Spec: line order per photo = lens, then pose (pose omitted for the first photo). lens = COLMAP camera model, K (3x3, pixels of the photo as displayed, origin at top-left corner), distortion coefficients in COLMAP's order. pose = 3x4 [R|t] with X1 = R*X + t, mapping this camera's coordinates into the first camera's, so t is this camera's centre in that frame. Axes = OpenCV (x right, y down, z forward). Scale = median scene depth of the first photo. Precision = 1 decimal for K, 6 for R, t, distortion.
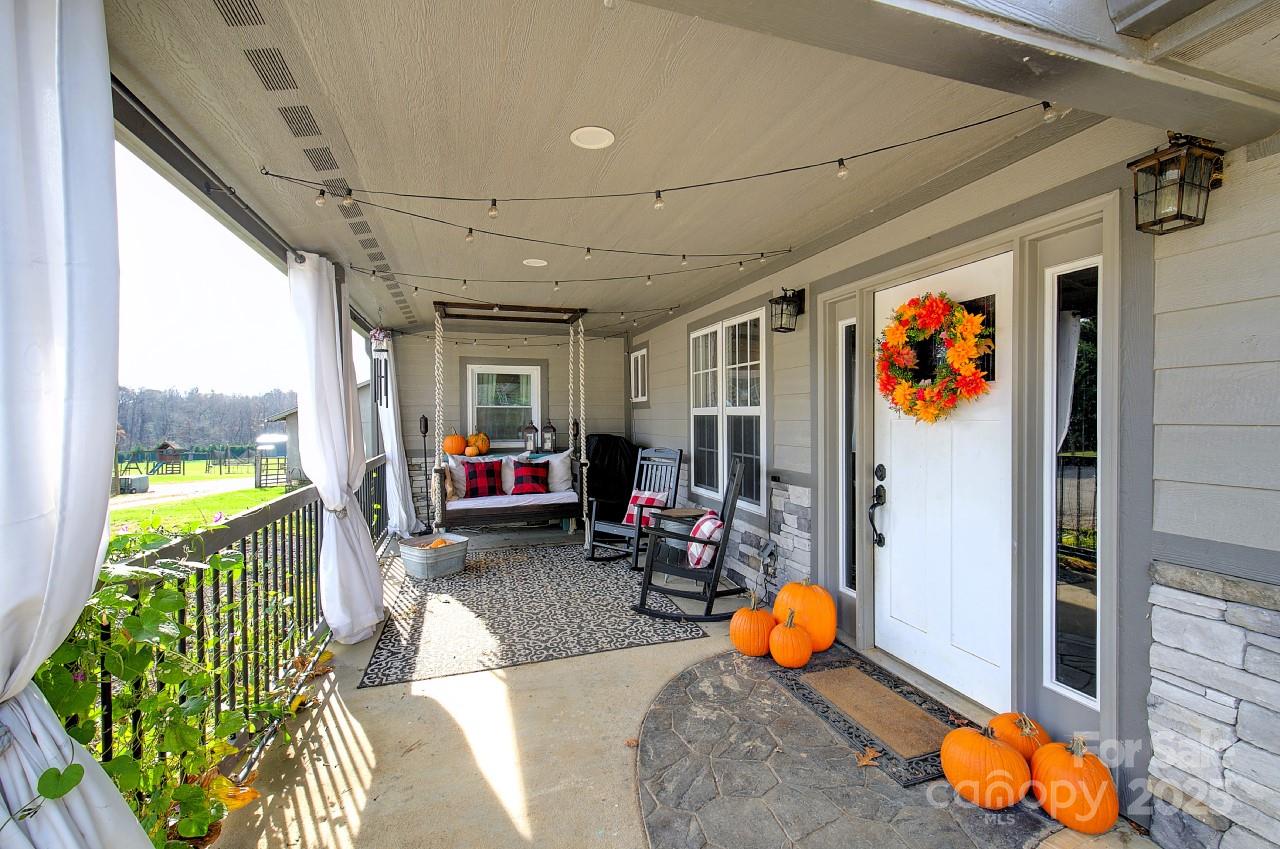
lens RADIAL K [[557.7, 0, 642.5], [0, 557.7, 421.9], [0, 0, 1]] dist [0.000470, 0.000423]
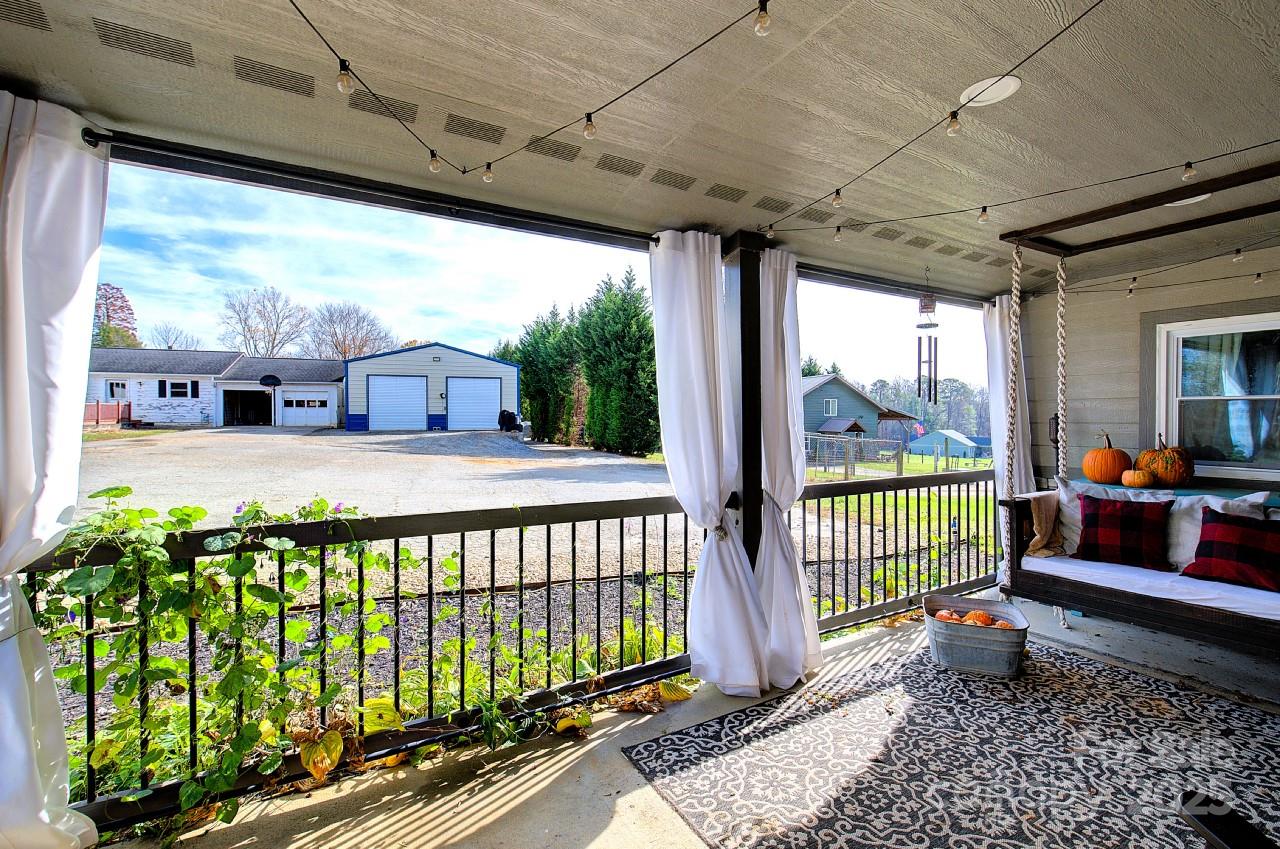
lens RADIAL K [[557.7, 0, 640.4], [0, 557.7, 420.8], [0, 0, 1]] dist [0.000470, 0.000423]
pose [[0.222209, 0.010243, -0.974945, 0.191438], [-0.011848, 0.999899, 0.007805, -0.006153], [0.974927, 0.009817, 0.222308, 0.562102]]
